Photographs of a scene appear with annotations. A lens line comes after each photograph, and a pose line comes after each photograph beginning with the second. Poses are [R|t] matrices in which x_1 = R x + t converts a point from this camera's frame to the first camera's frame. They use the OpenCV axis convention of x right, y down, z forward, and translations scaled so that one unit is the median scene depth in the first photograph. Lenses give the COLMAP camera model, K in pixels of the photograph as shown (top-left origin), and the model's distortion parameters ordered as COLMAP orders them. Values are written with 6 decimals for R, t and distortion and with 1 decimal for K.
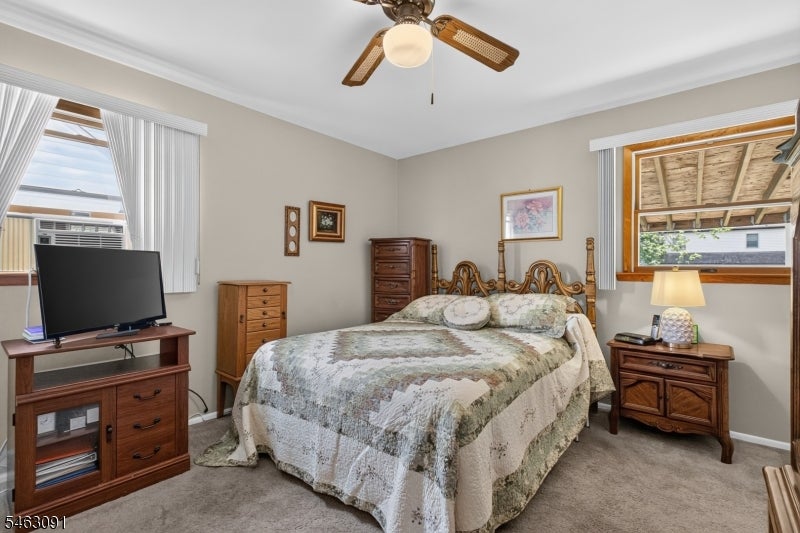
lens RADIAL K [[370.4, 0, 404.4], [0, 370.4, 264.6], [0, 0, 1]] dist [0.007013, -0.001102]
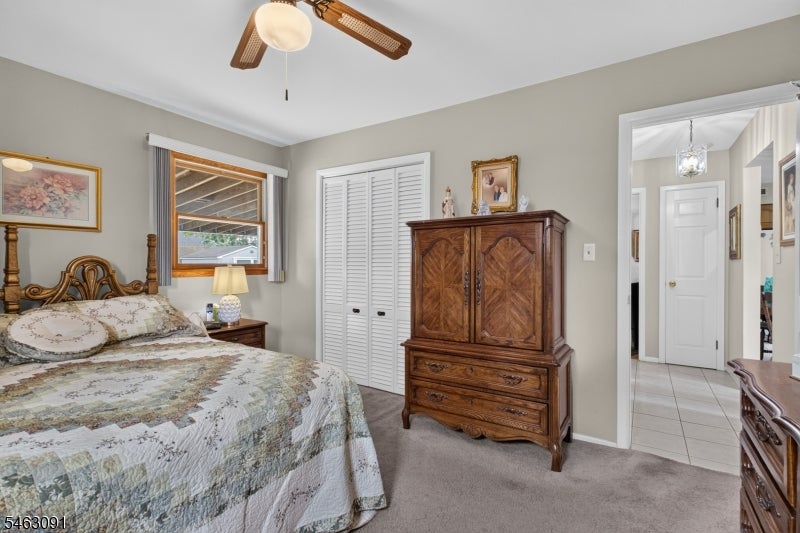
lens RADIAL K [[370.4, 0, 405.2], [0, 370.4, 266.0], [0, 0, 1]] dist [0.007013, -0.001102]
pose [[-0.128300, -0.007998, 0.991703, -0.700919], [-0.005198, 0.999959, 0.007392, -0.000277], [-0.991722, -0.004206, -0.128337, 0.599538]]
